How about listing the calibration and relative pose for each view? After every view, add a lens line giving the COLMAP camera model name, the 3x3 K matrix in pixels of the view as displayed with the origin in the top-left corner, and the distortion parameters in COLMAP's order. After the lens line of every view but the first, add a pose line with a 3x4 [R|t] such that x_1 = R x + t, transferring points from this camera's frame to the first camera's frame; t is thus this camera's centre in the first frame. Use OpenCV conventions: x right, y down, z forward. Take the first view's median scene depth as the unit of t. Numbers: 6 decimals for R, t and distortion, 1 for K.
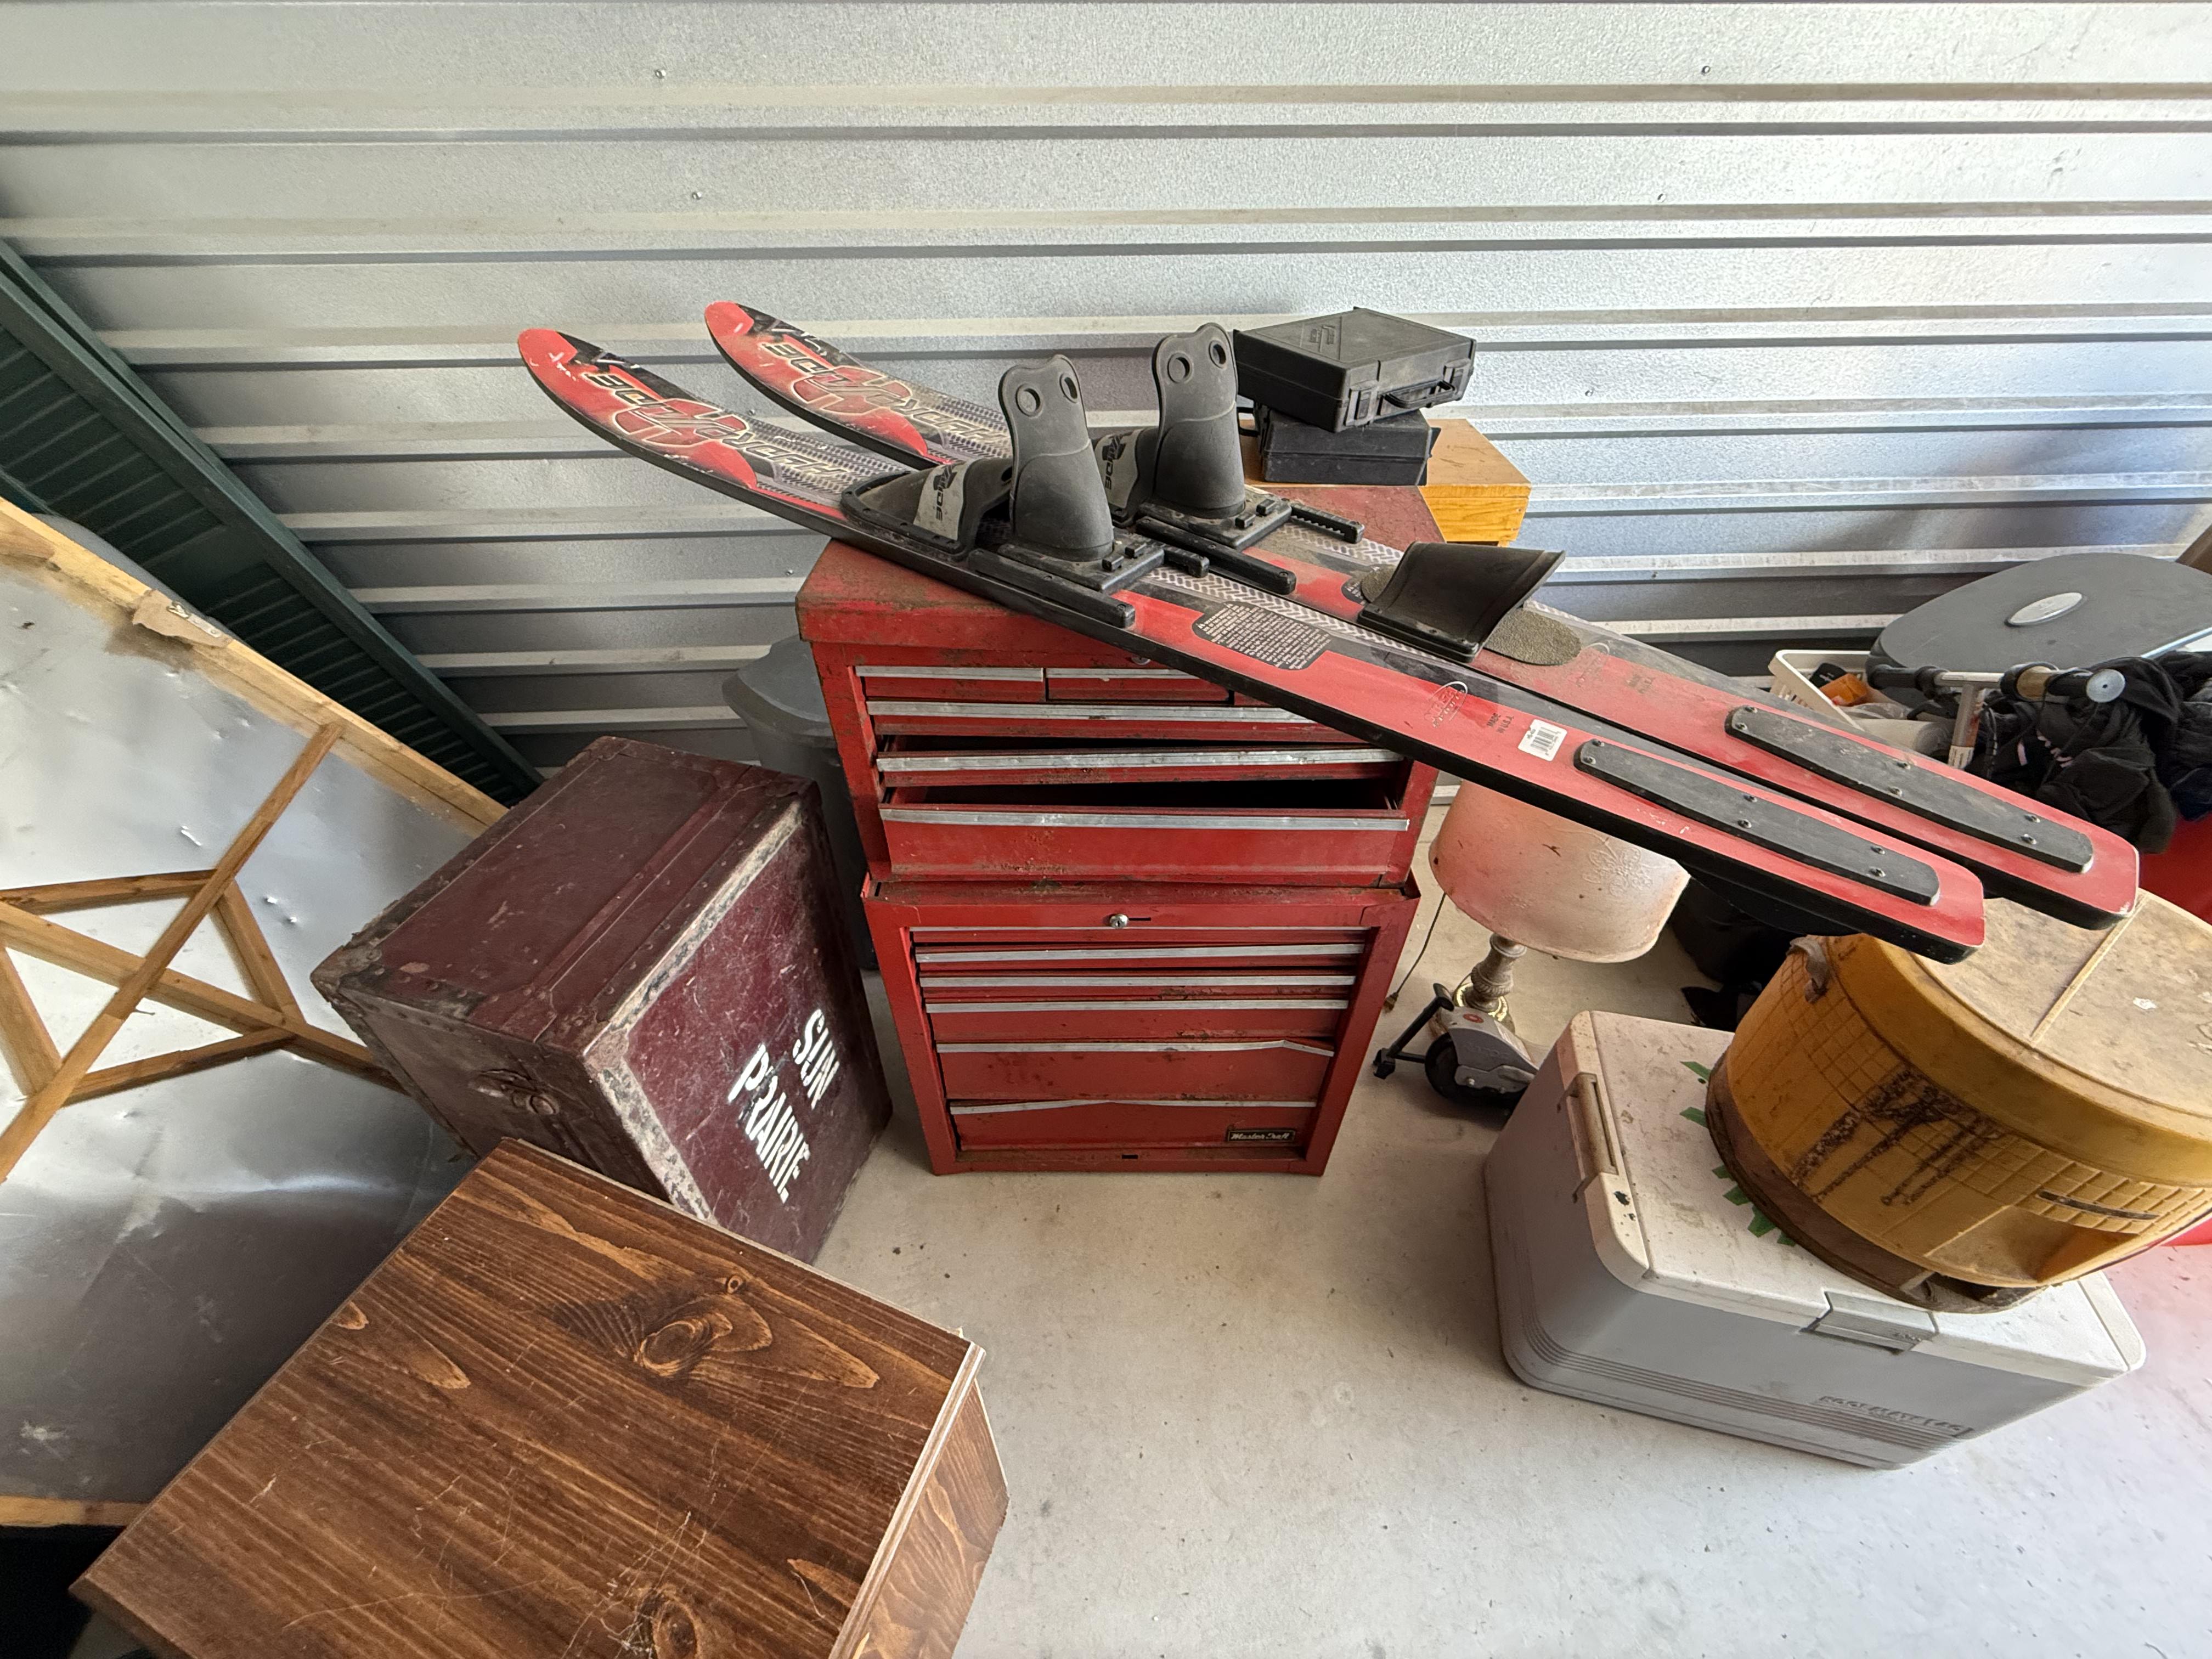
lens RADIAL K [[883.4, 0, 1100.6], [0, 883.4, 825.2], [0, 0, 1]] dist [-0.000042, 0.000365]
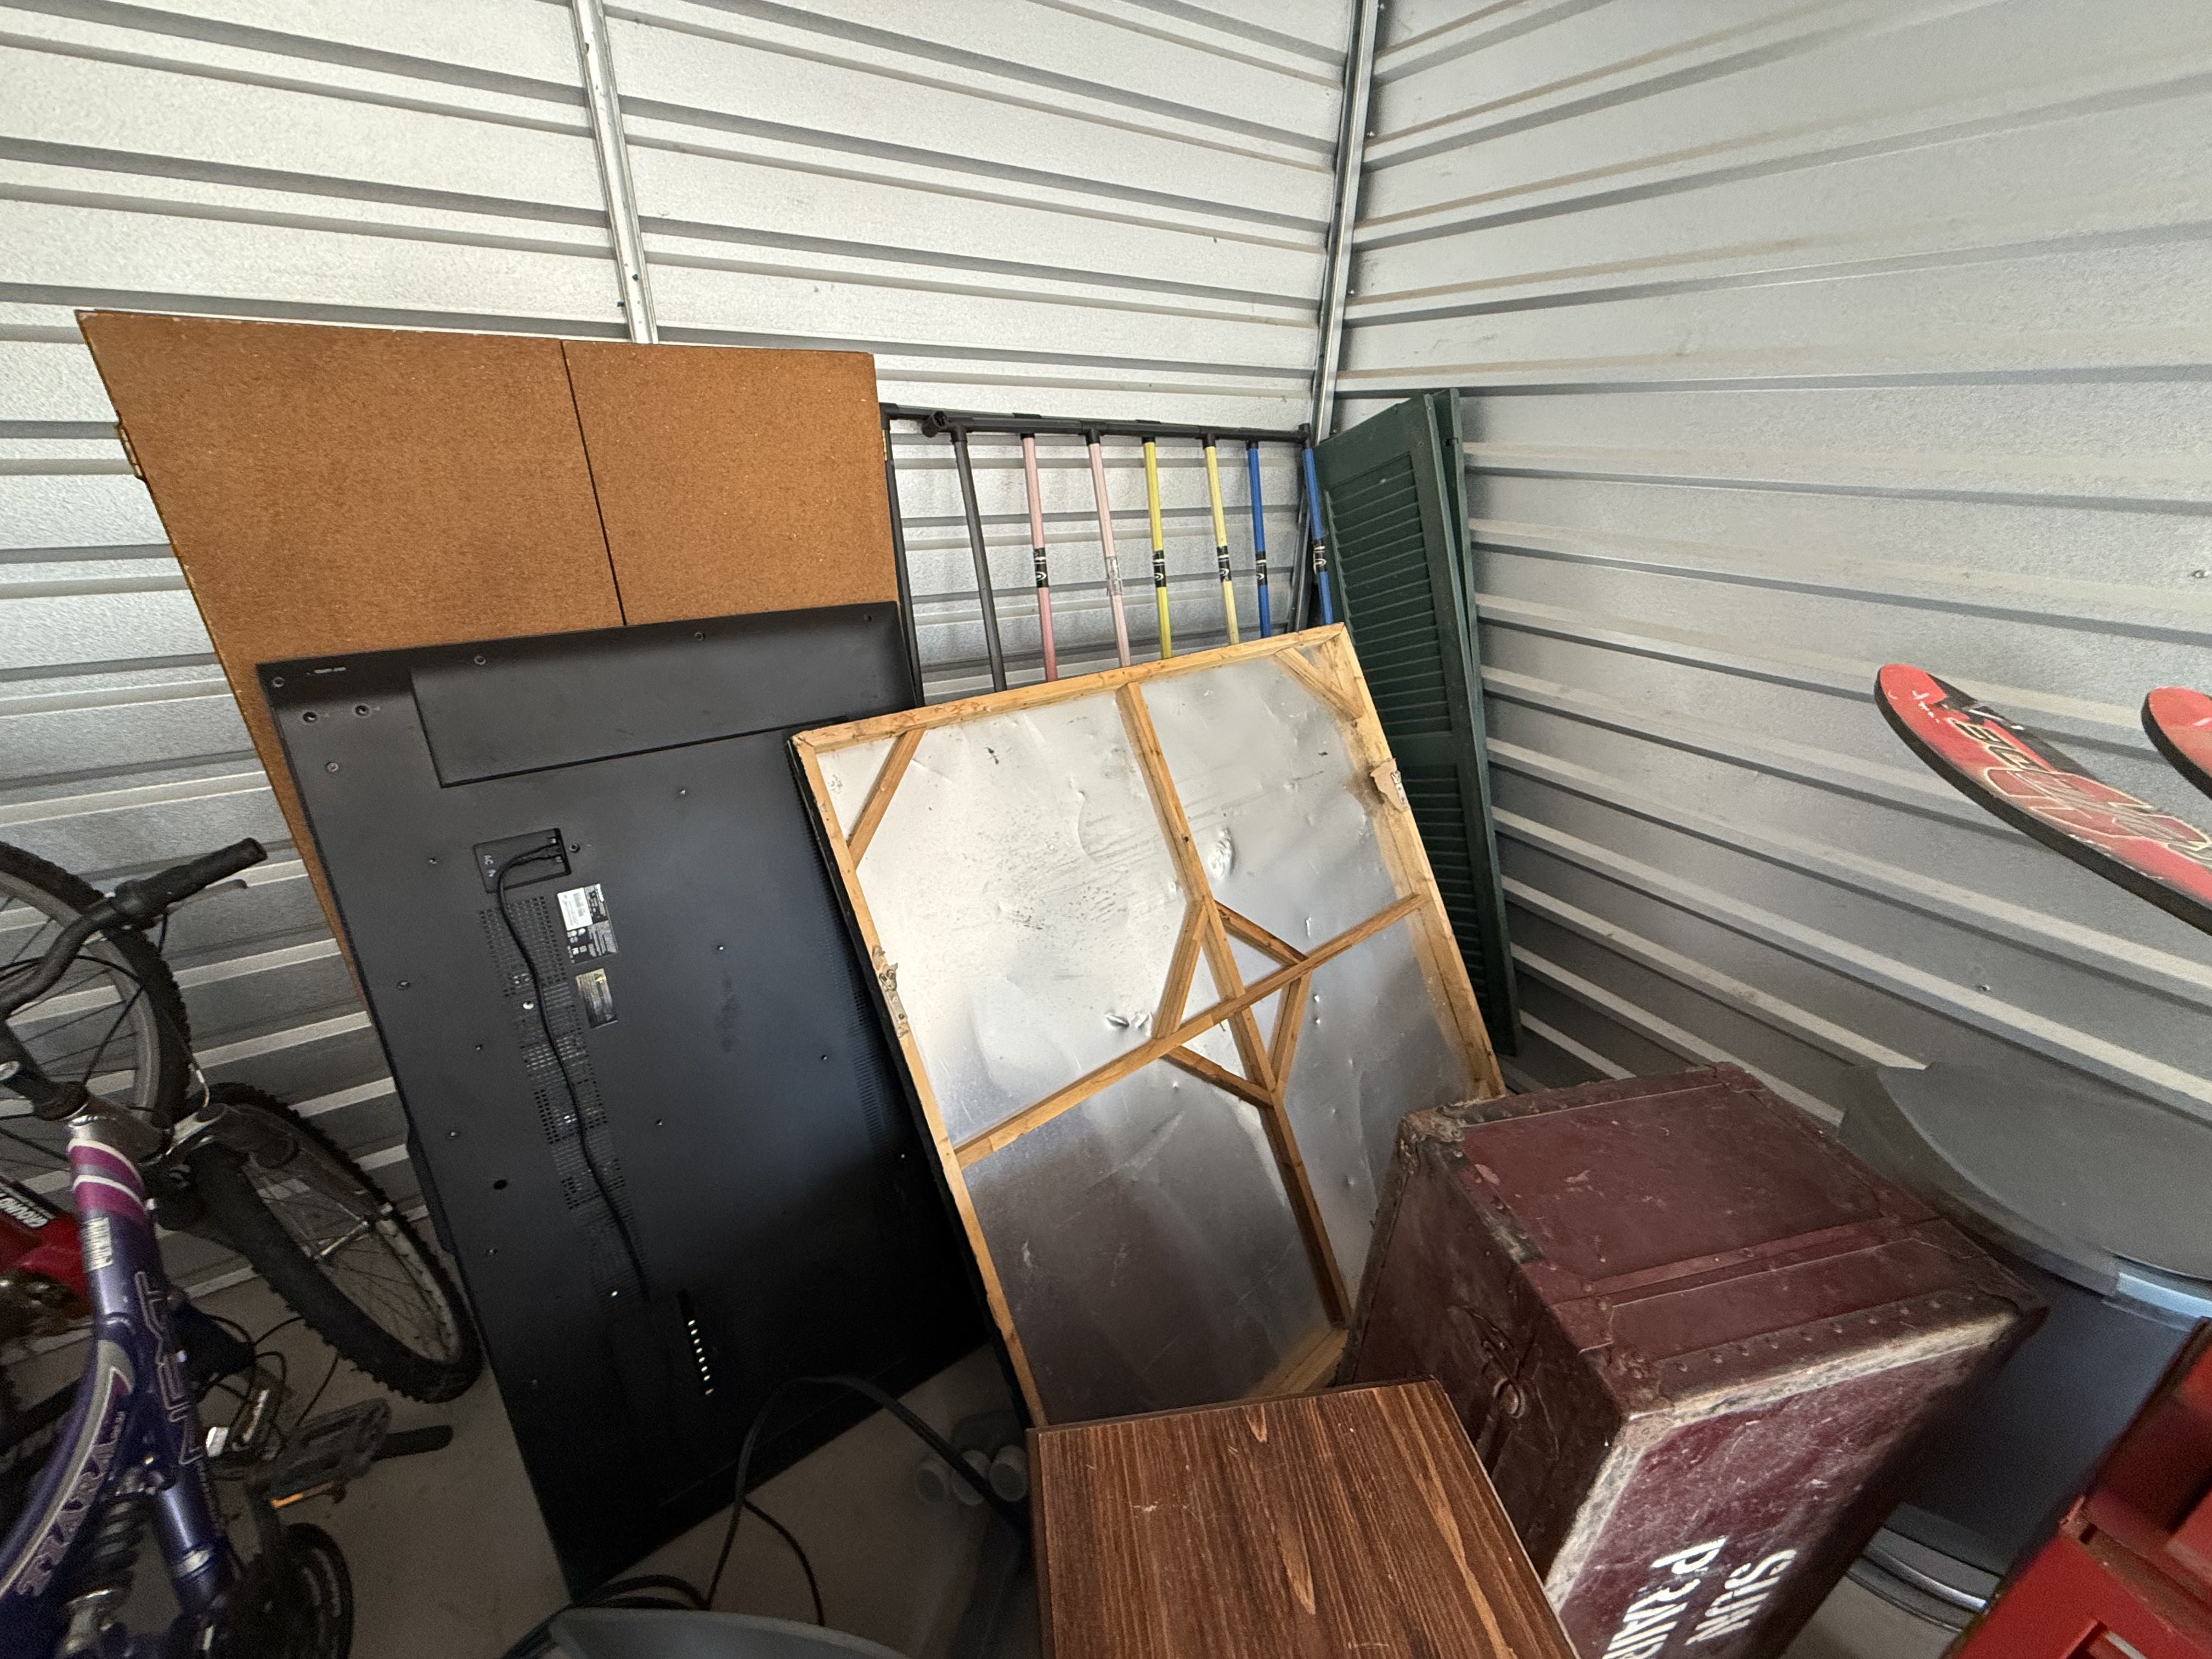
lens RADIAL K [[883.4, 0, 1100.0], [0, 883.4, 822.5], [0, 0, 1]] dist [-0.000042, 0.000365]
pose [[0.493441, 0.366347, -0.788864, -0.277235], [-0.591250, 0.806475, 0.004694, 0.074631], [0.637919, 0.464099, 0.614550, -0.041611]]
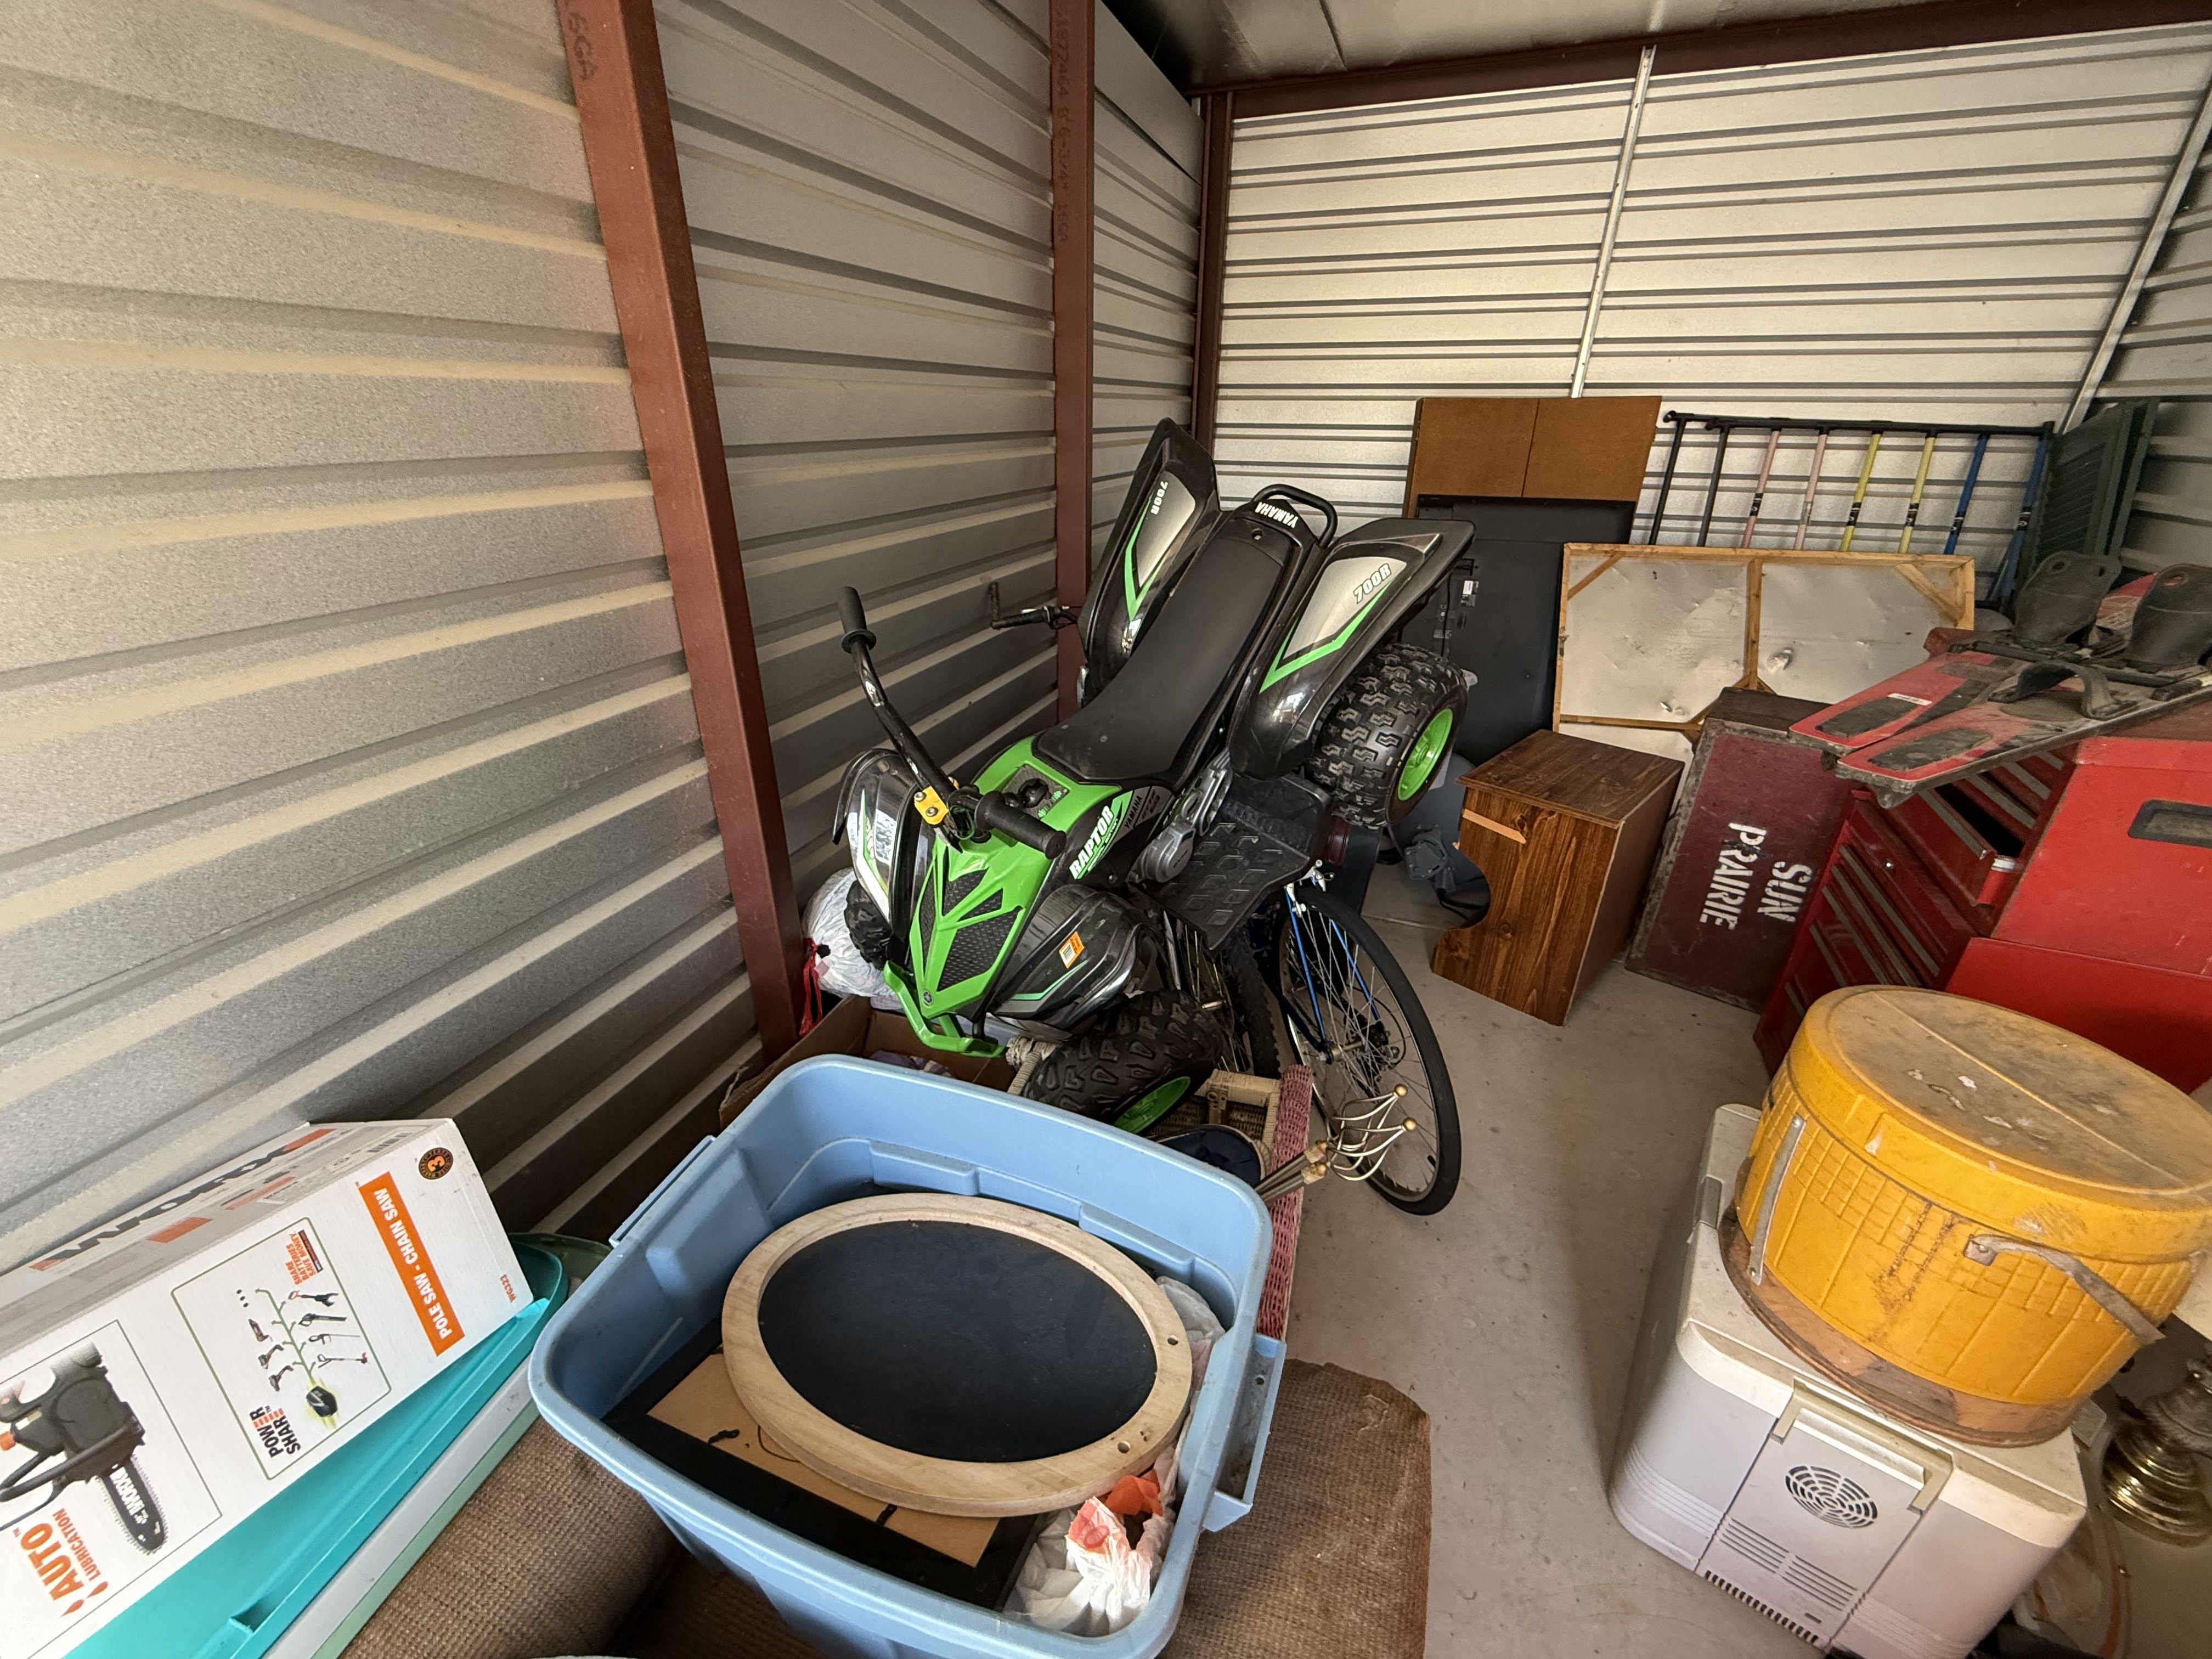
lens RADIAL K [[883.4, 0, 1101.8], [0, 883.4, 828.3], [0, 0, 1]] dist [-0.000042, 0.000365]
pose [[-0.399620, 0.395518, -0.826964, 1.859840], [-0.612583, 0.555894, 0.561894, 0.041836], [0.681943, 0.731128, 0.020142, -0.071456]]
